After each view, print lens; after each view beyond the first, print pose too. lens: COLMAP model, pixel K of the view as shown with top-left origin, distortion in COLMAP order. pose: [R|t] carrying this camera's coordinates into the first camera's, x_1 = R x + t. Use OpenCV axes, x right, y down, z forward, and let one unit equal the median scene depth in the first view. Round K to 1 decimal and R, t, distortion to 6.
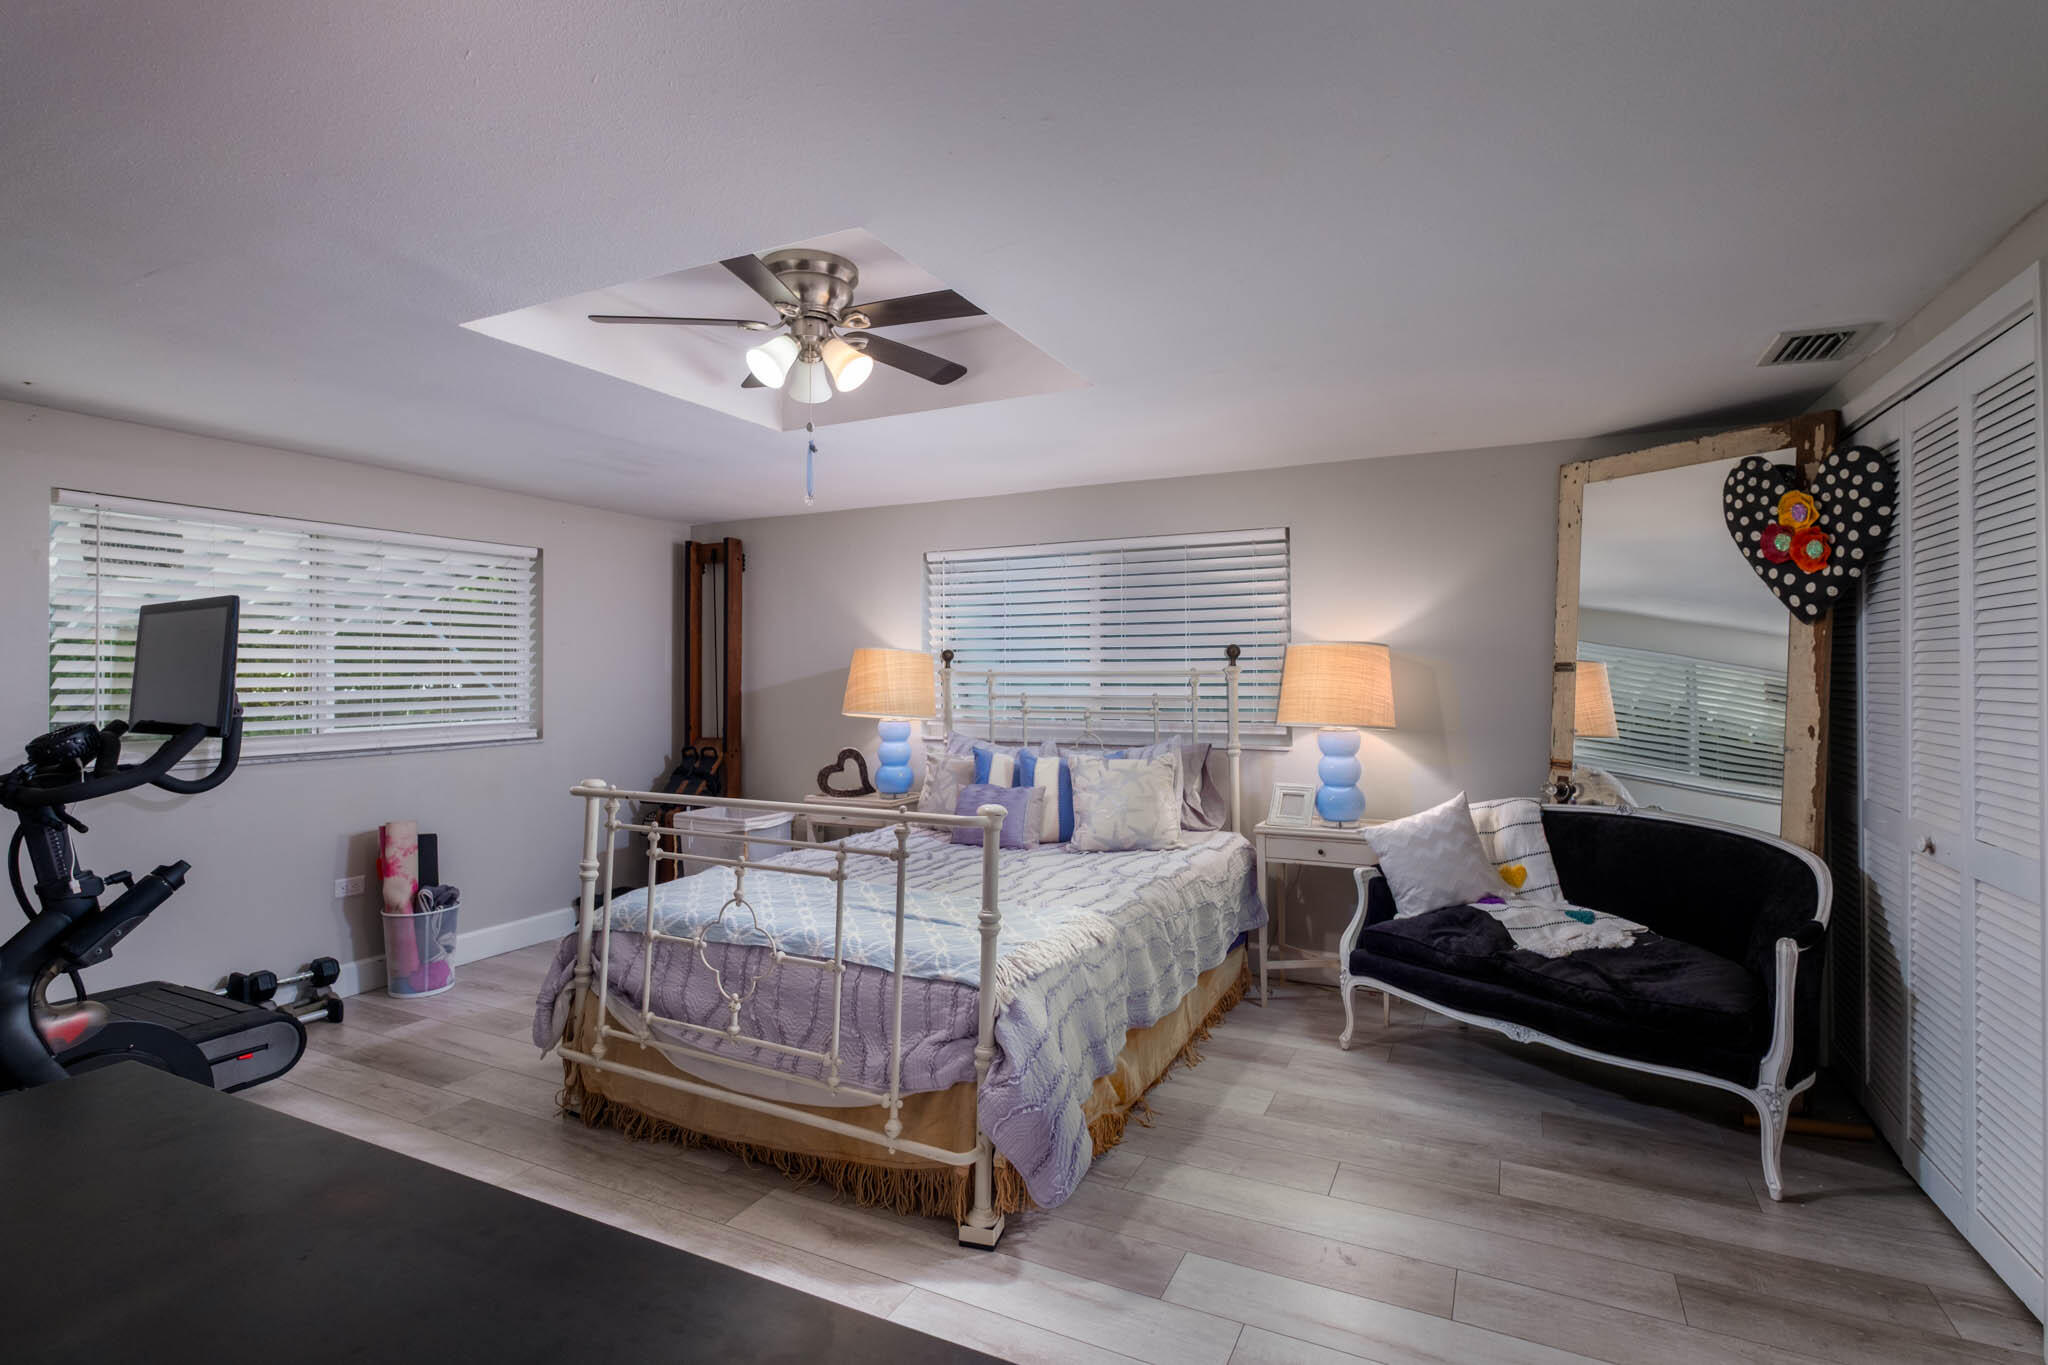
lens RADIAL K [[966.1, 0, 1024.0], [0, 966.1, 682.5], [0, 0, 1]] dist [0.000500, 0.000023]
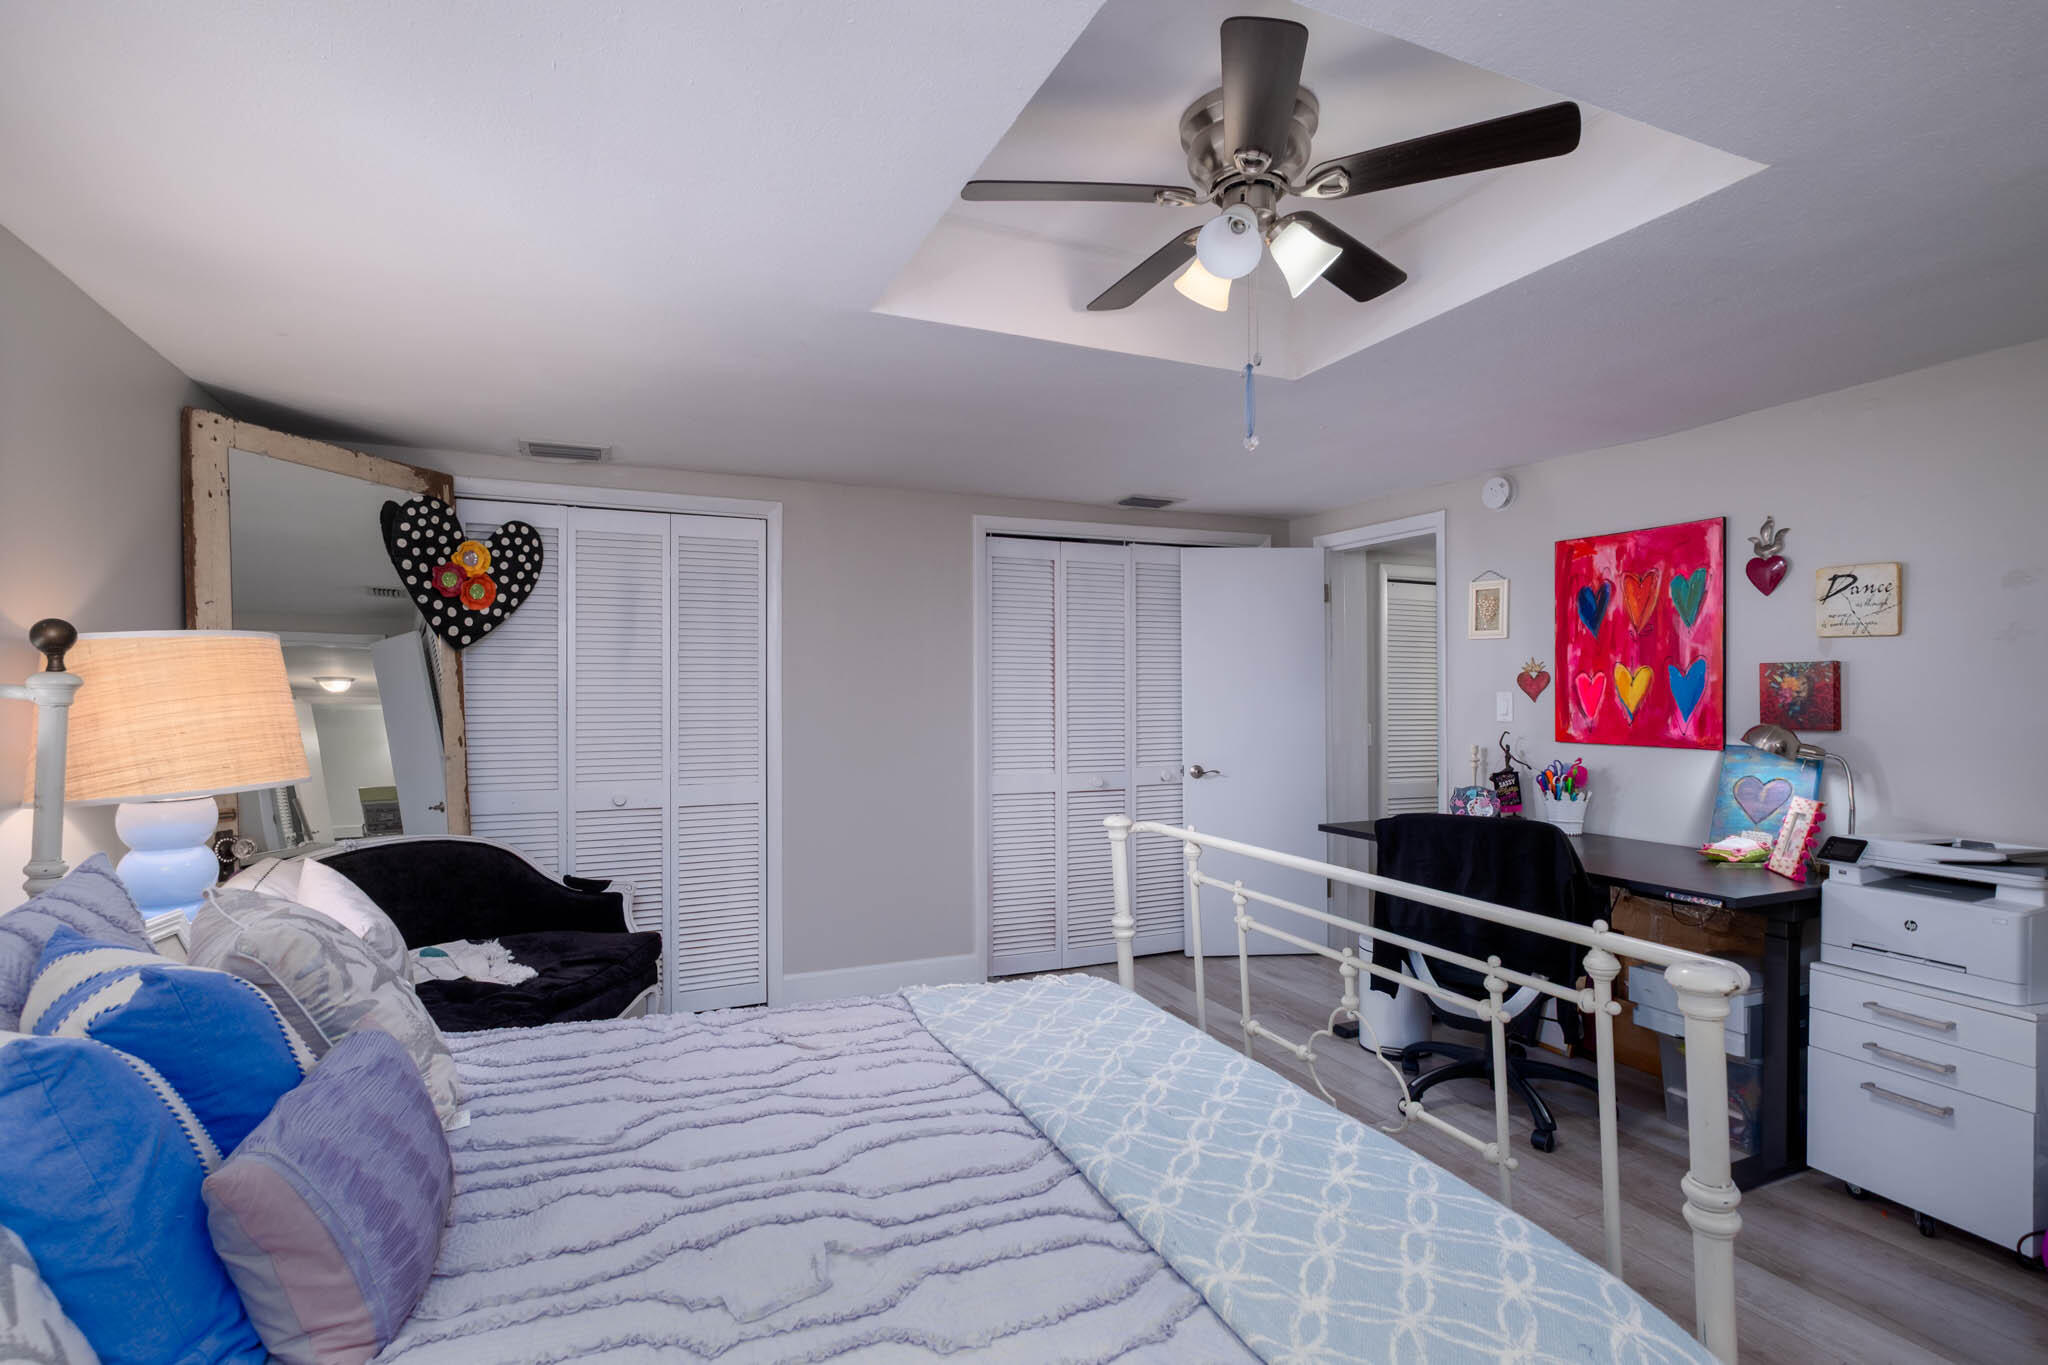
lens RADIAL K [[966.1, 0, 1024.0], [0, 966.1, 682.5], [0, 0, 1]] dist [0.000500, 0.000023]
pose [[-0.766482, 0.004403, 0.642251, -0.489013], [0.006957, 0.999975, 0.001448, -0.018909], [-0.642228, 0.005578, -0.766493, 1.460664]]
